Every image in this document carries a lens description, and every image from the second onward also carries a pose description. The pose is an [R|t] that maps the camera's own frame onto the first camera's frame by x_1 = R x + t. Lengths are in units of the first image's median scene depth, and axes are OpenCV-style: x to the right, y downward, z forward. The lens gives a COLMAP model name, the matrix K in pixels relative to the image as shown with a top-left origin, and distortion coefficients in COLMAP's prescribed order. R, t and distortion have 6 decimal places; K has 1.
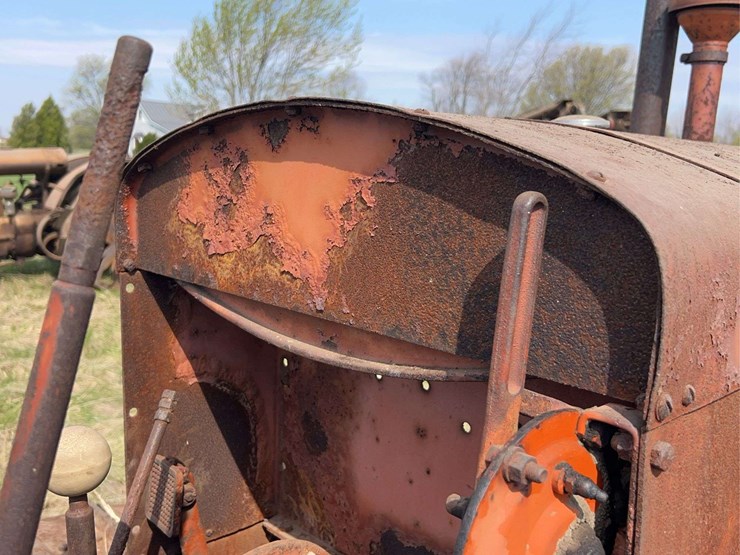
lens RADIAL K [[709.6, 0, 370.2], [0, 709.6, 280.7], [0, 0, 1]] dist [0.090397, -0.176504]
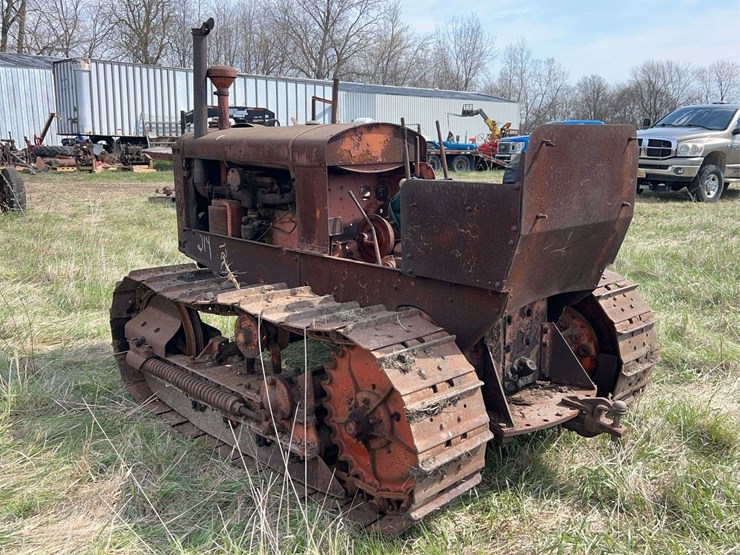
lens RADIAL K [[707.9, 0, 375.6], [0, 707.9, 274.3], [0, 0, 1]] dist [0.086705, -0.166699]
pose [[-0.001465, -0.221893, 0.975070, -4.676598], [0.173965, 0.960146, 0.218758, -0.273004], [-0.984751, 0.169949, 0.037195, 0.836080]]
